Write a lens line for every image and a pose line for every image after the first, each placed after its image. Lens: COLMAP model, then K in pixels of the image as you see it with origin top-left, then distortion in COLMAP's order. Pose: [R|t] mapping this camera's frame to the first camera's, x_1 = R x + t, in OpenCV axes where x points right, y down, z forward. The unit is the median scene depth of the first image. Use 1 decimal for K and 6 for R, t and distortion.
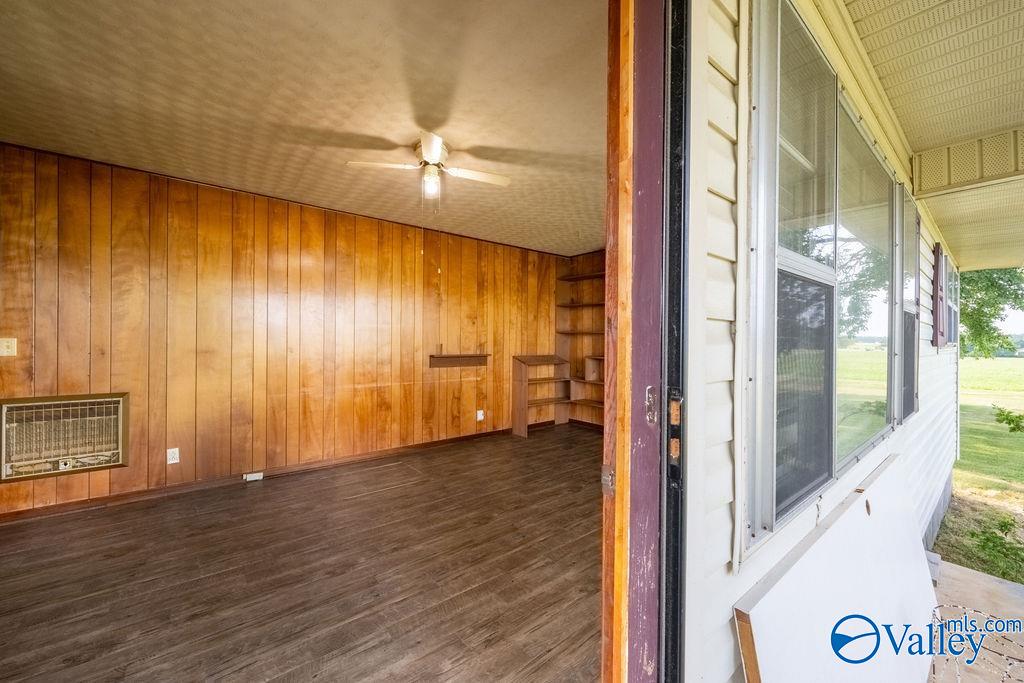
lens RADIAL K [[402.3, 0, 510.6], [0, 402.3, 338.4], [0, 0, 1]] dist [-0.002783, 0.000556]
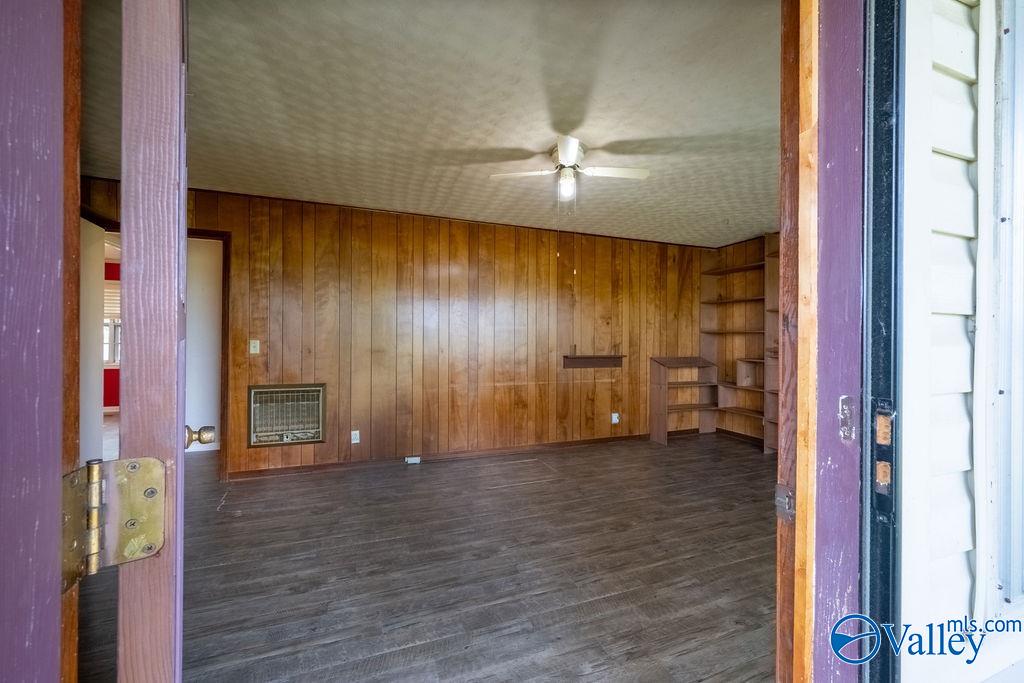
lens RADIAL K [[402.3, 0, 510.7], [0, 402.3, 338.2], [0, 0, 1]] dist [-0.002783, 0.000556]
pose [[0.947653, -0.004740, -0.319267, -0.011838], [0.003994, 0.999988, -0.002989, -0.000075], [0.319277, 0.001557, 0.947660, -0.002339]]
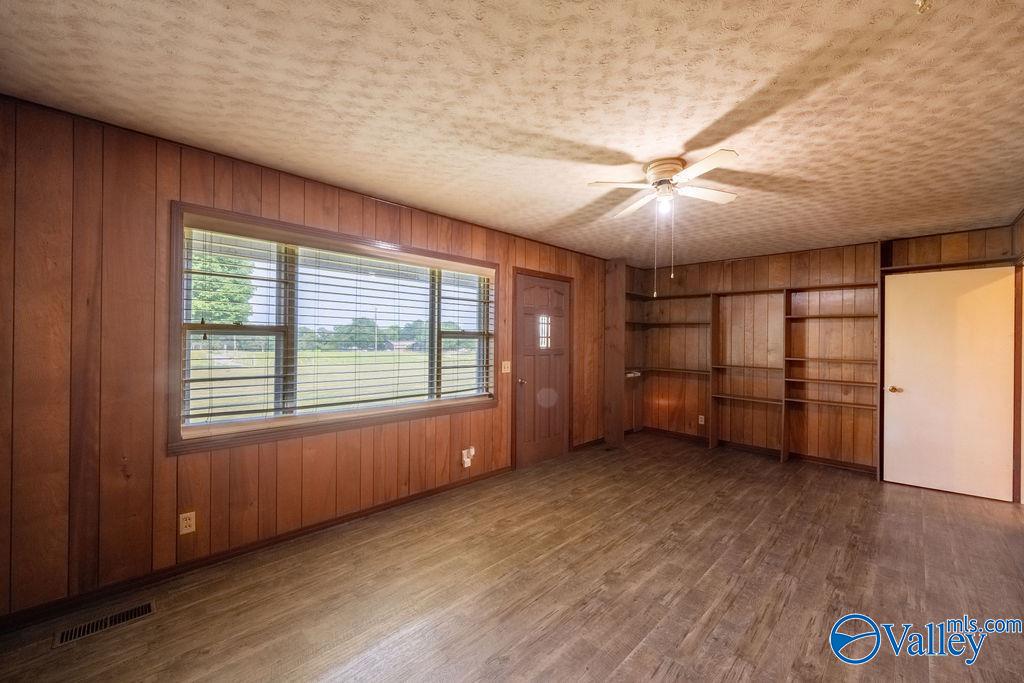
lens RADIAL K [[402.3, 0, 512.9], [0, 402.3, 341.5], [0, 0, 1]] dist [-0.002783, 0.000556]
pose [[-0.994632, -0.019811, -0.101564, 0.287575], [-0.019713, 0.999804, -0.001964, -0.056044], [0.101583, 0.000048, -0.994827, 2.193447]]
